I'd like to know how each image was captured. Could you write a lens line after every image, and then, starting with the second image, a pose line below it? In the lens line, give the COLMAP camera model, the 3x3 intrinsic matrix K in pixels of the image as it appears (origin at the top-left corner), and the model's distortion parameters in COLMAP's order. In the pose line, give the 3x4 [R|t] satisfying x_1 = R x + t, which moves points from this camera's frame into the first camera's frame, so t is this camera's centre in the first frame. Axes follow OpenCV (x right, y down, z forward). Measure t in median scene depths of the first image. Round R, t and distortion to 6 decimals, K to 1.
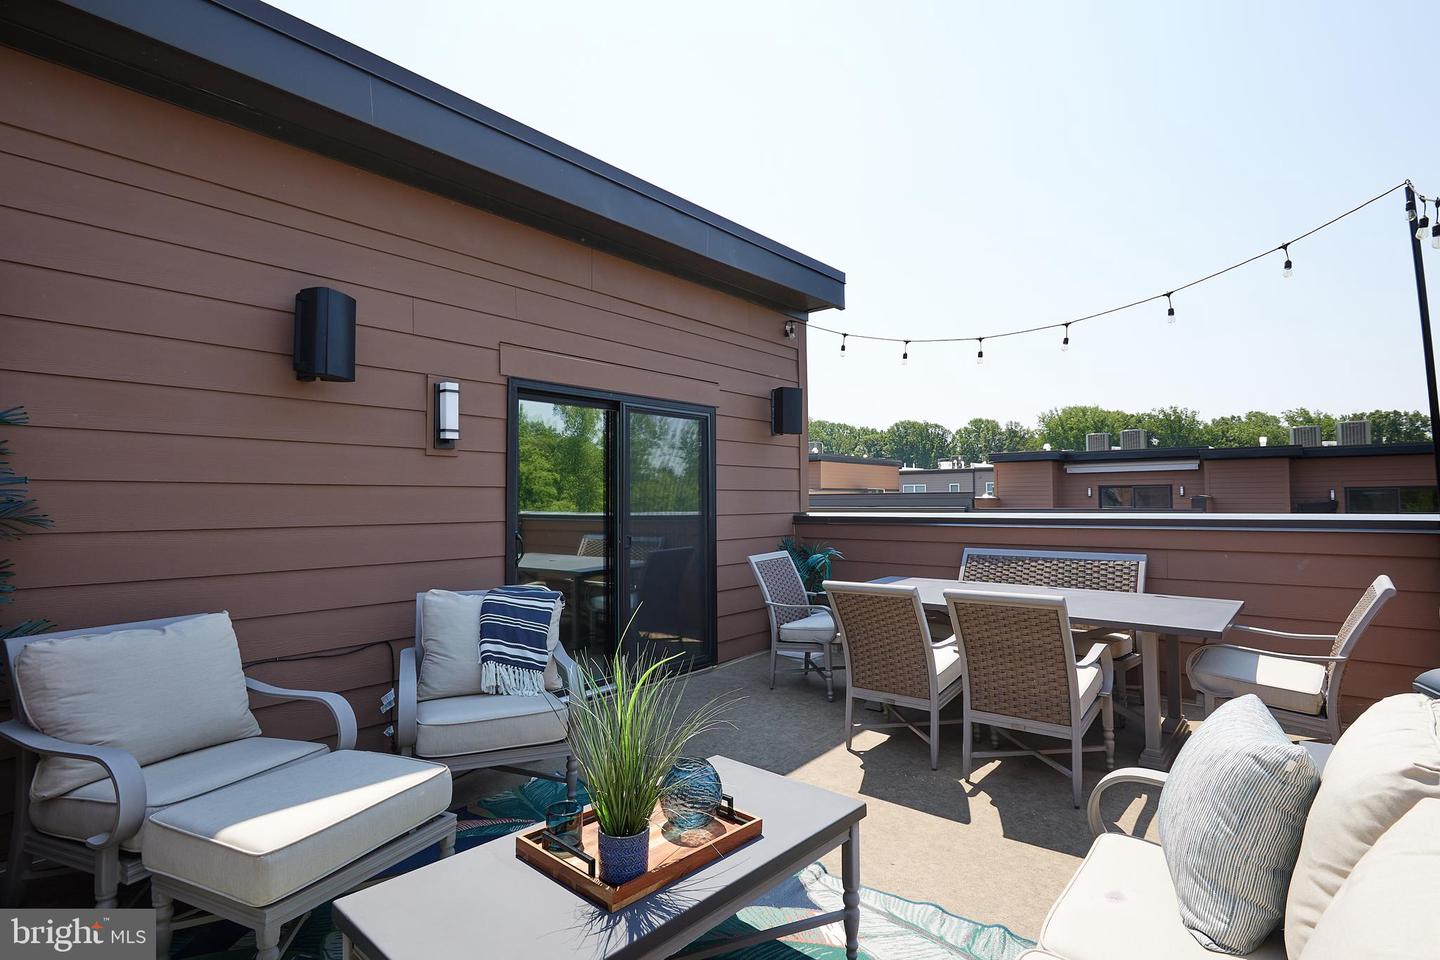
lens RADIAL K [[706.4, 0, 720.0], [0, 706.4, 480.0], [0, 0, 1]] dist [-0.001104, -0.000158]
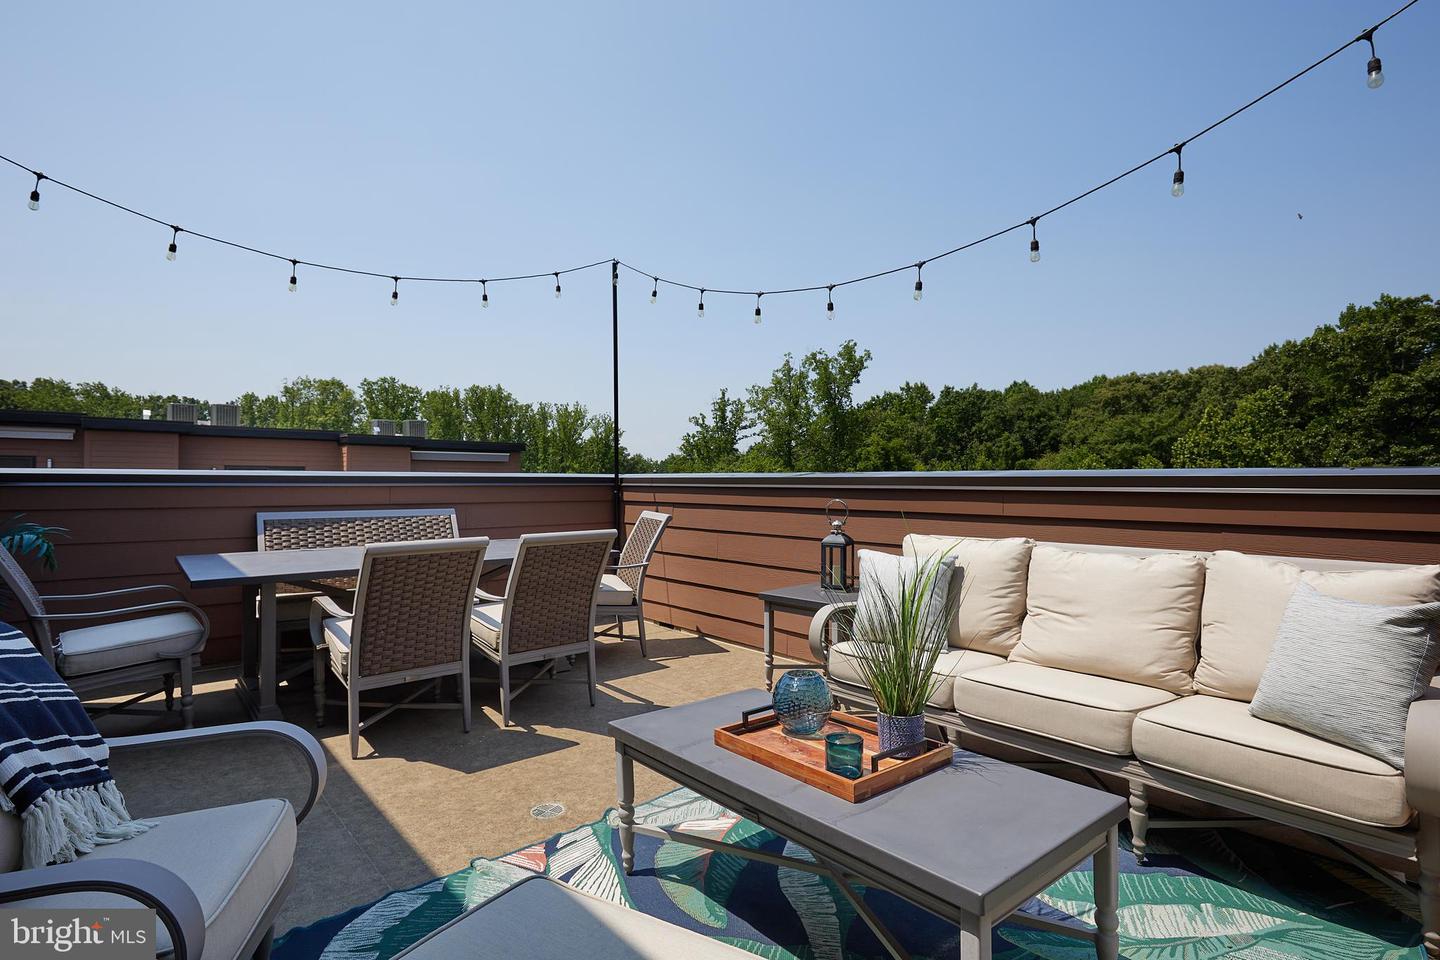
lens RADIAL K [[749.1, 0, 720.0], [0, 749.1, 480.0], [0, 0, 1]] dist [-0.000192, -0.000177]
pose [[0.135424, 0.011800, 0.990718, -0.460450], [-0.035533, 0.999344, -0.007045, 0.048873], [-0.990150, -0.034249, 0.135754, 0.385648]]
